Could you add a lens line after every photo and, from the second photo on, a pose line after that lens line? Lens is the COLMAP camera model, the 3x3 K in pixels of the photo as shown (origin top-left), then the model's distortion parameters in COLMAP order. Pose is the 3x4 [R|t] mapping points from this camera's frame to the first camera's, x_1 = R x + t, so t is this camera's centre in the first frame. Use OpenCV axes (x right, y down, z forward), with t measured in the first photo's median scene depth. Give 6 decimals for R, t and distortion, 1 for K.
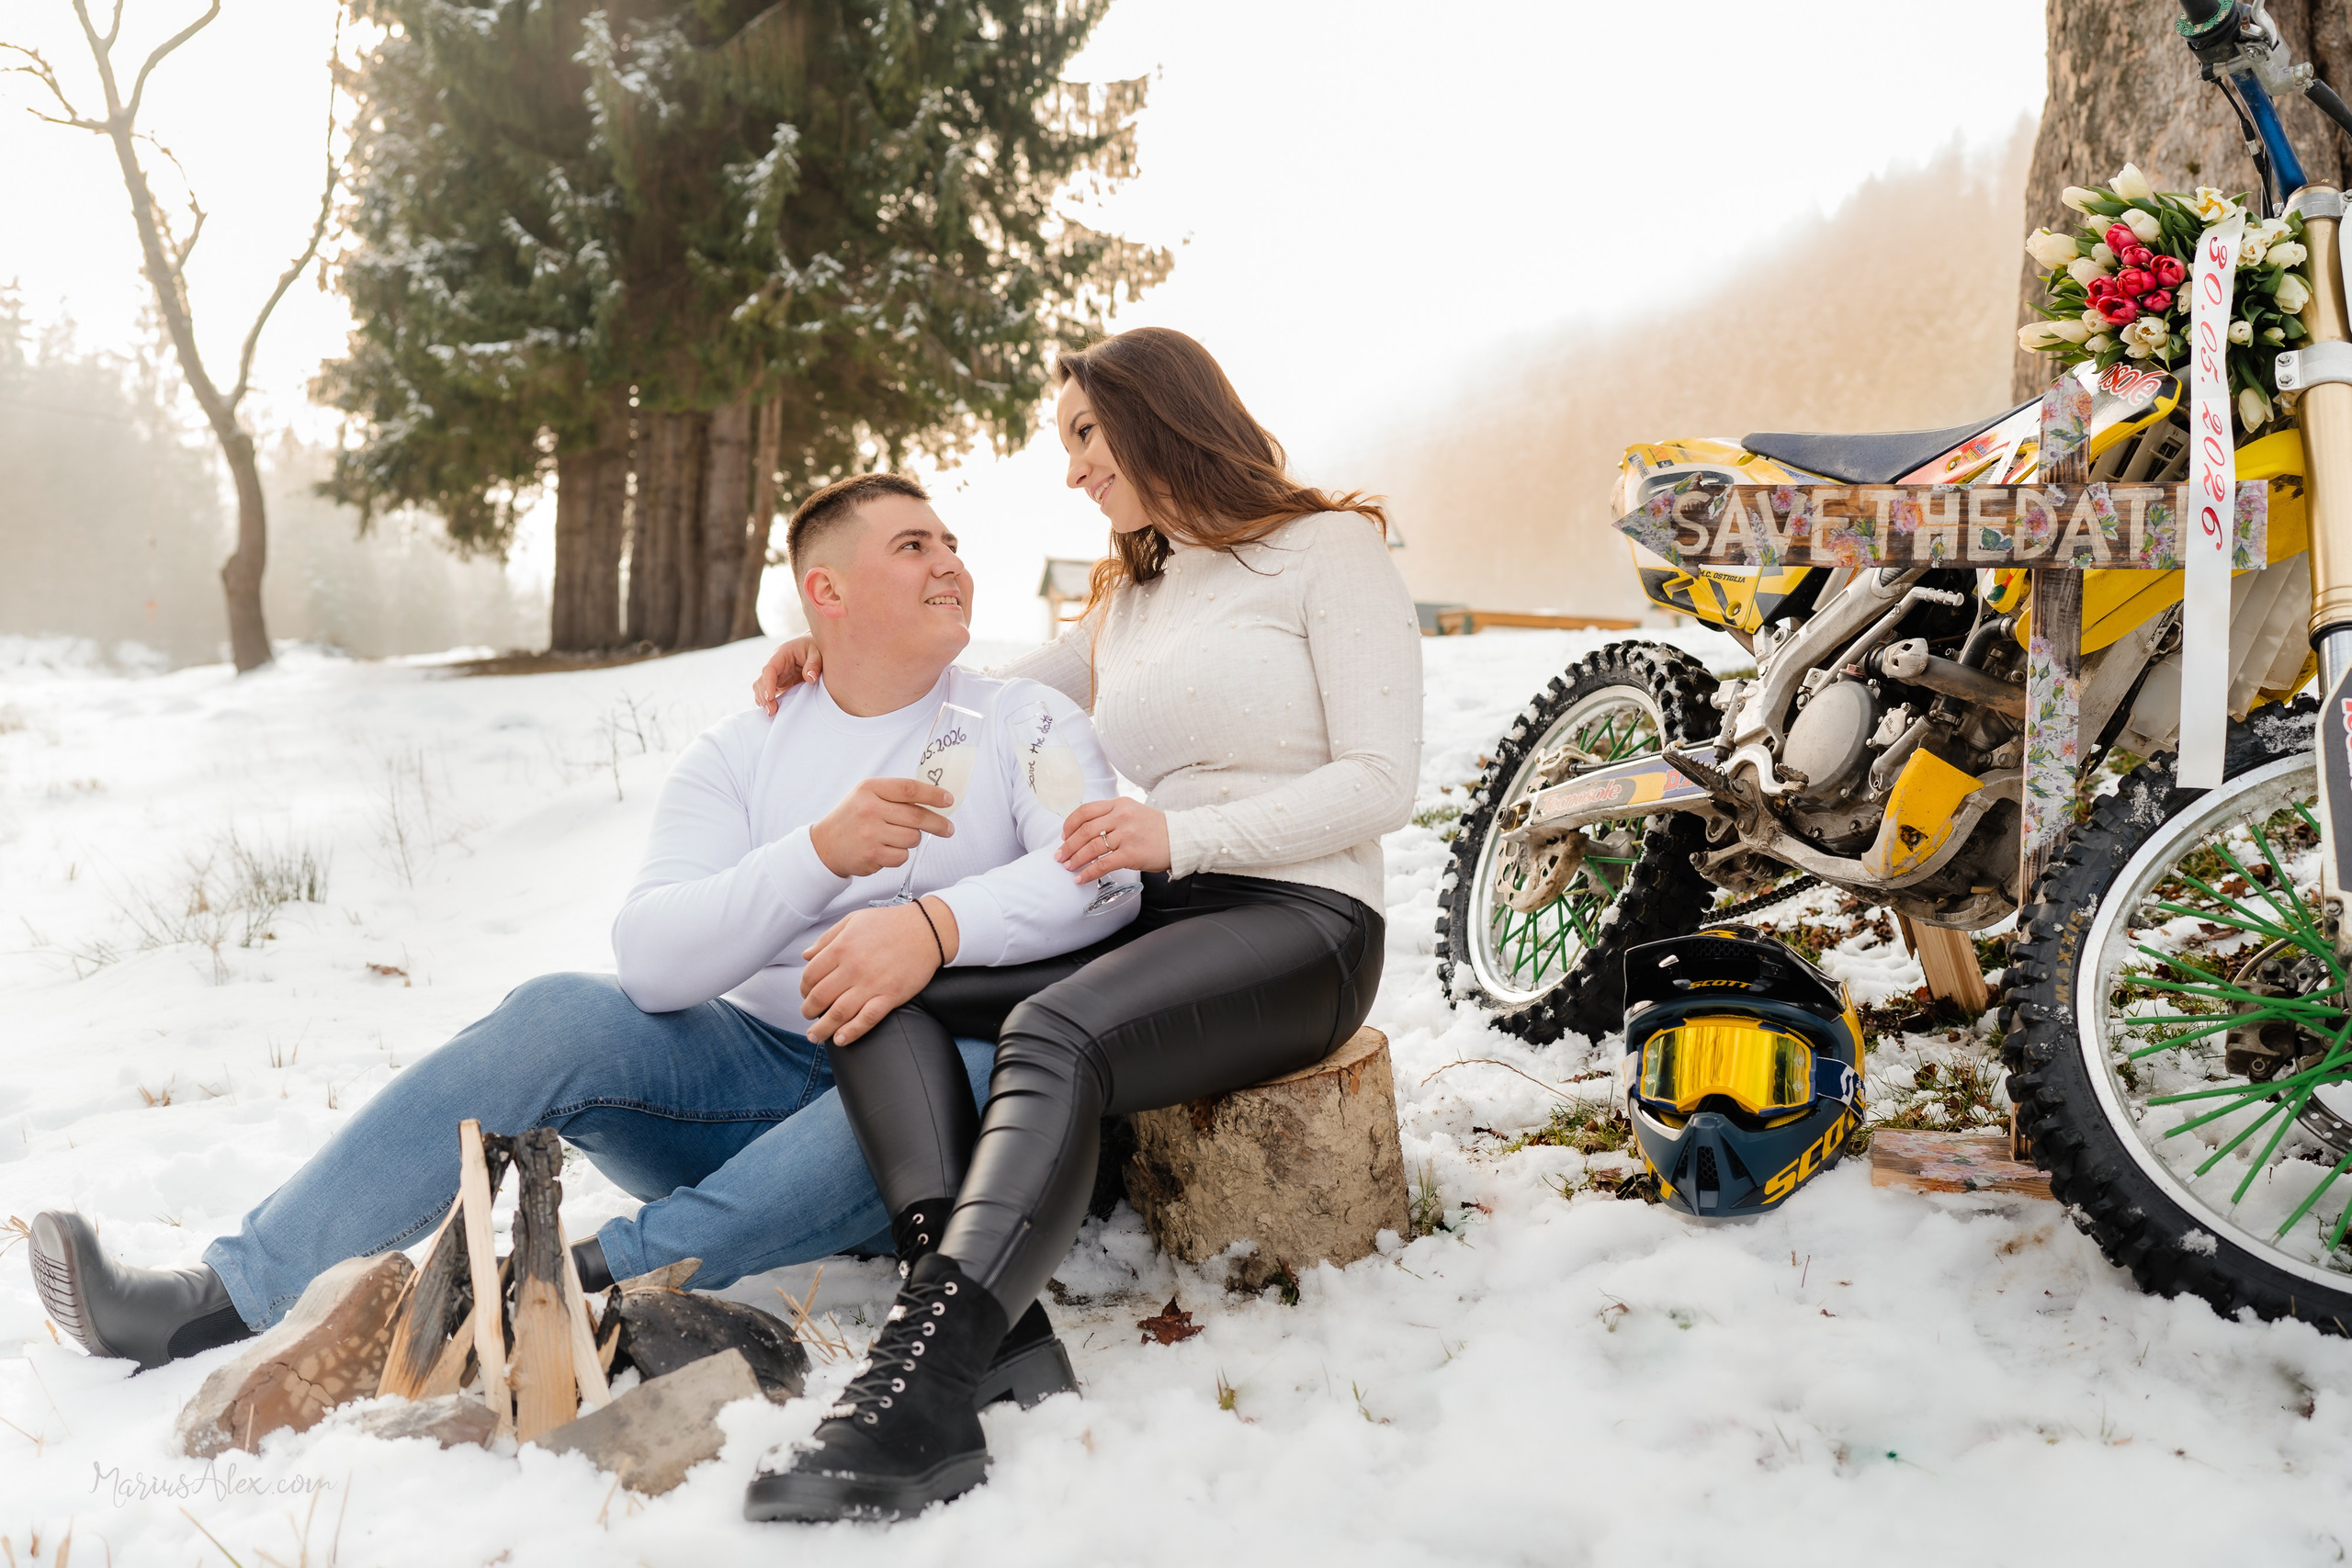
lens RADIAL K [[2200.9, 0, 1176.0], [0, 2200.9, 784.0], [0, 0, 1]] dist [0.000615, 0.000230]
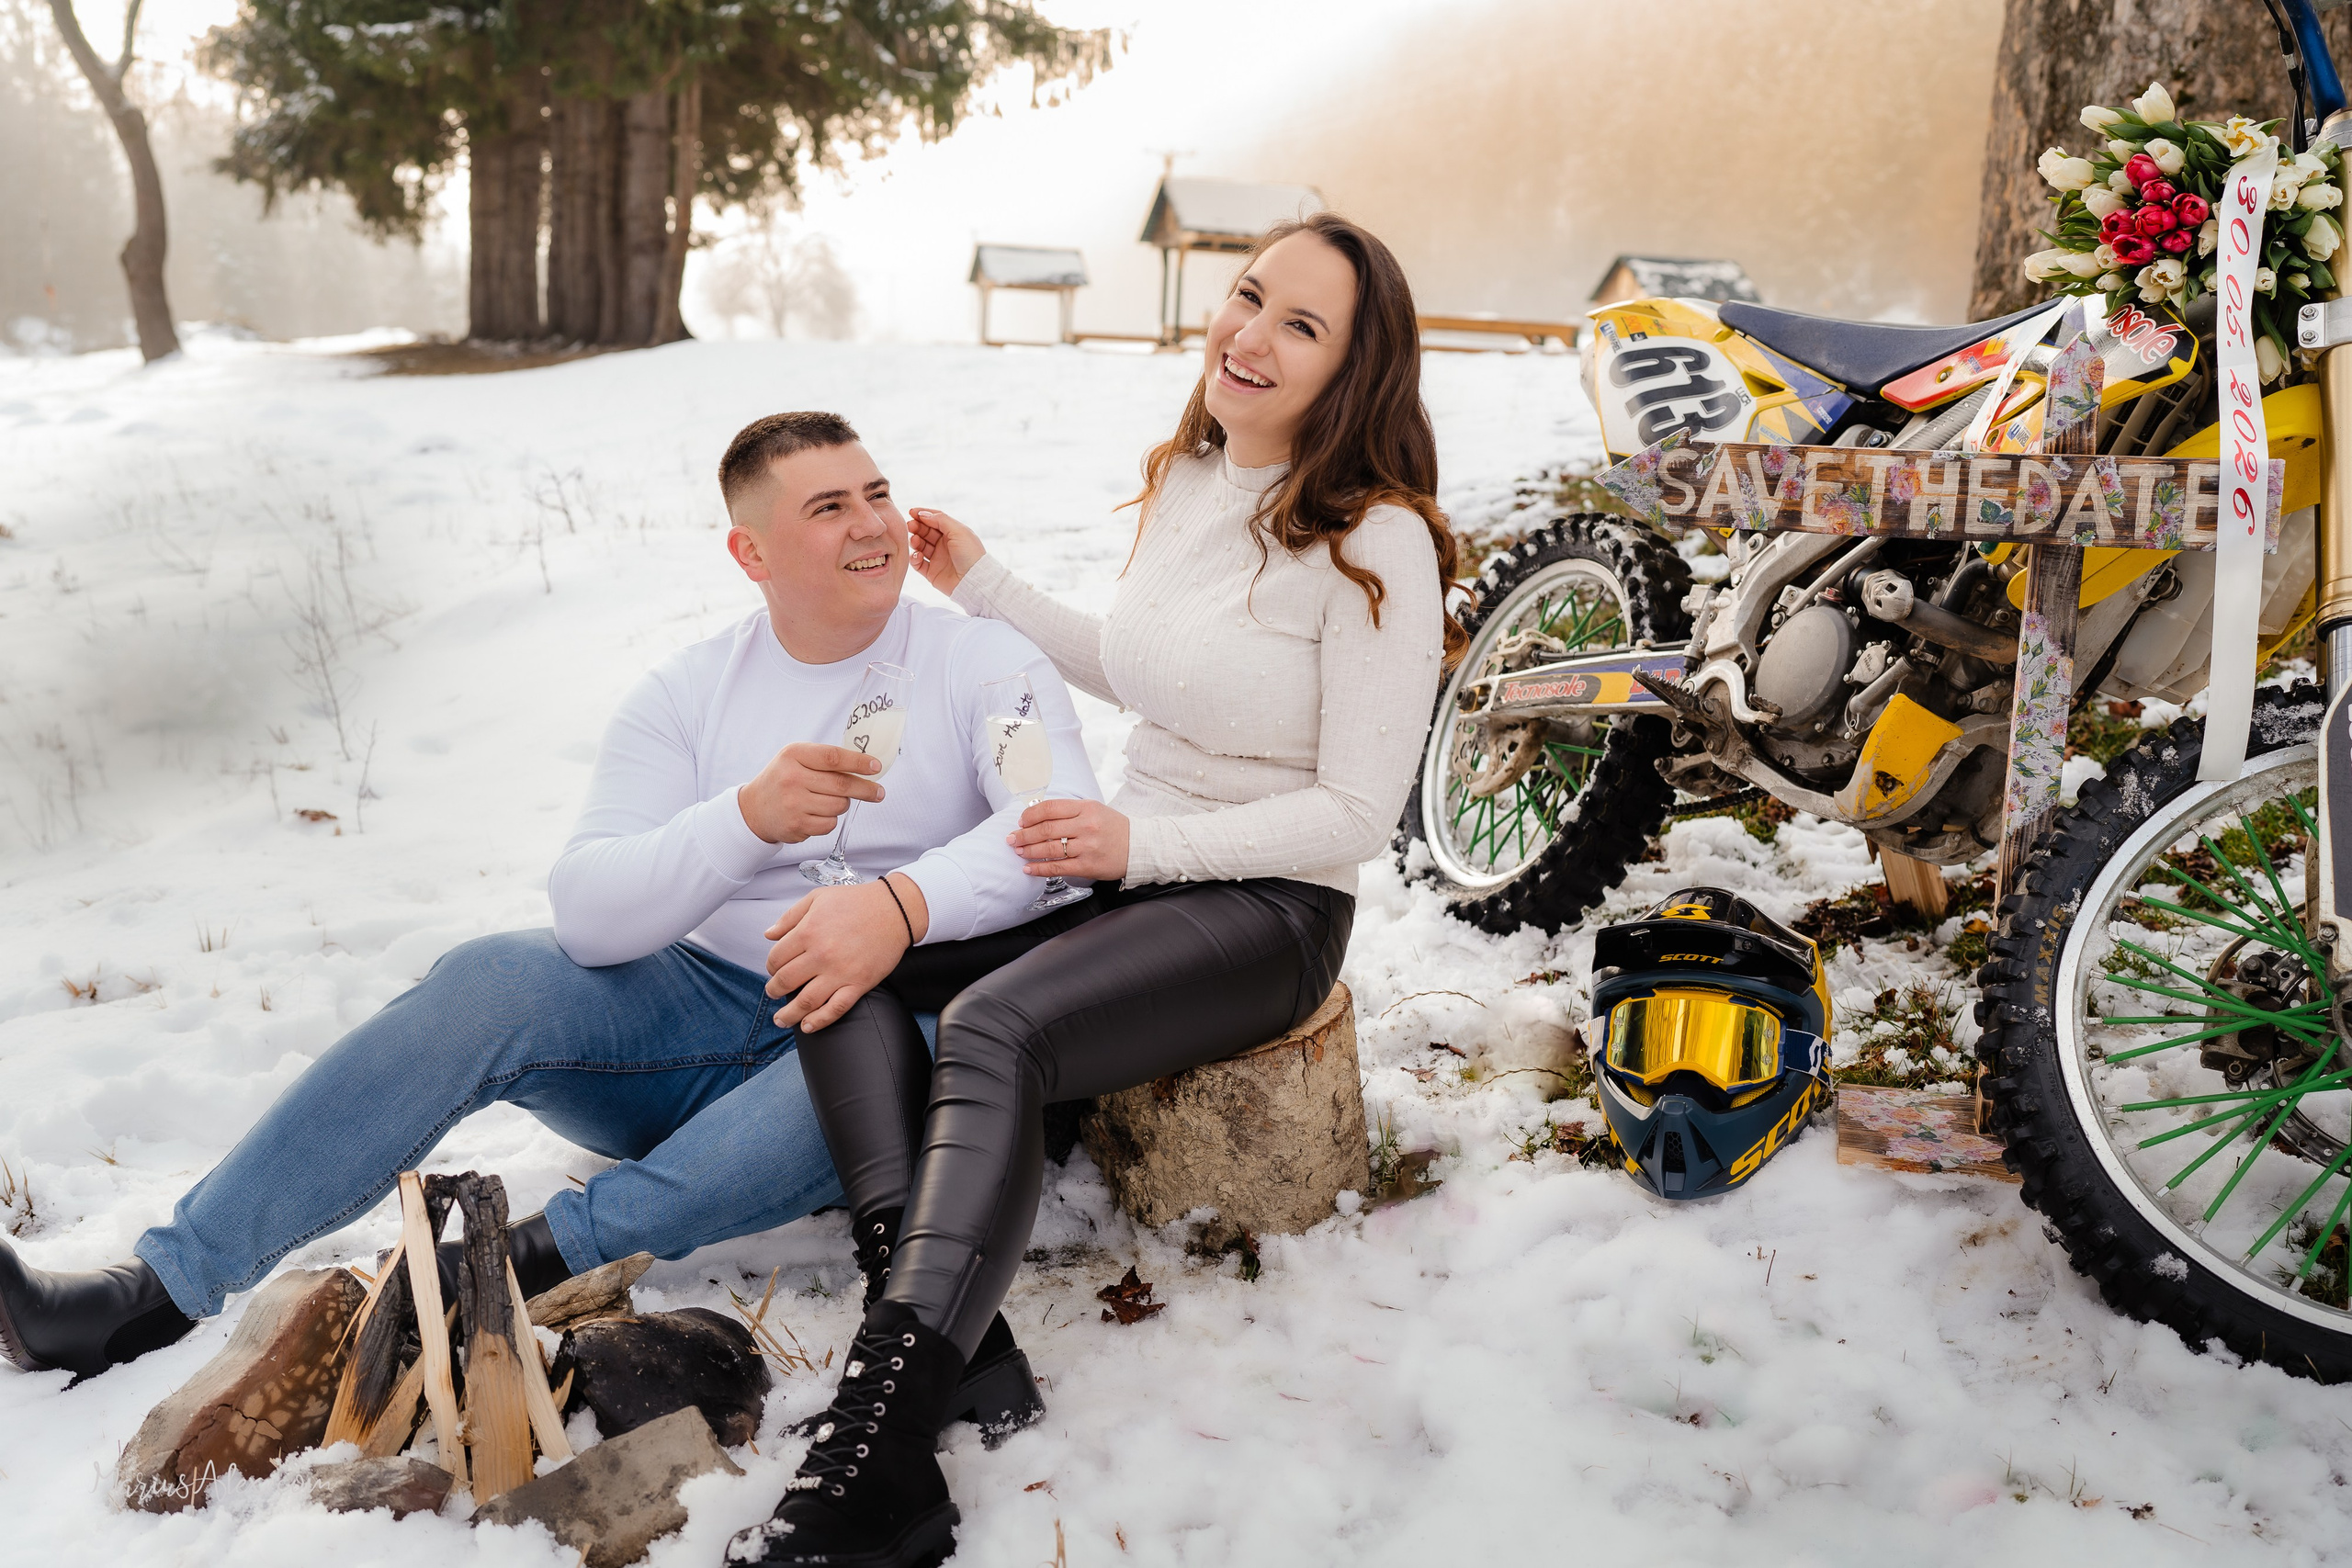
lens RADIAL K [[2196.3, 0, 1176.0], [0, 2196.3, 784.0], [0, 0, 1]] dist [-0.039437, 0.128842]
pose [[0.999543, -0.002796, 0.030102, -0.011129], [-0.001382, 0.990447, 0.137888, -0.118933], [-0.030200, -0.137867, 0.989990, 0.051958]]
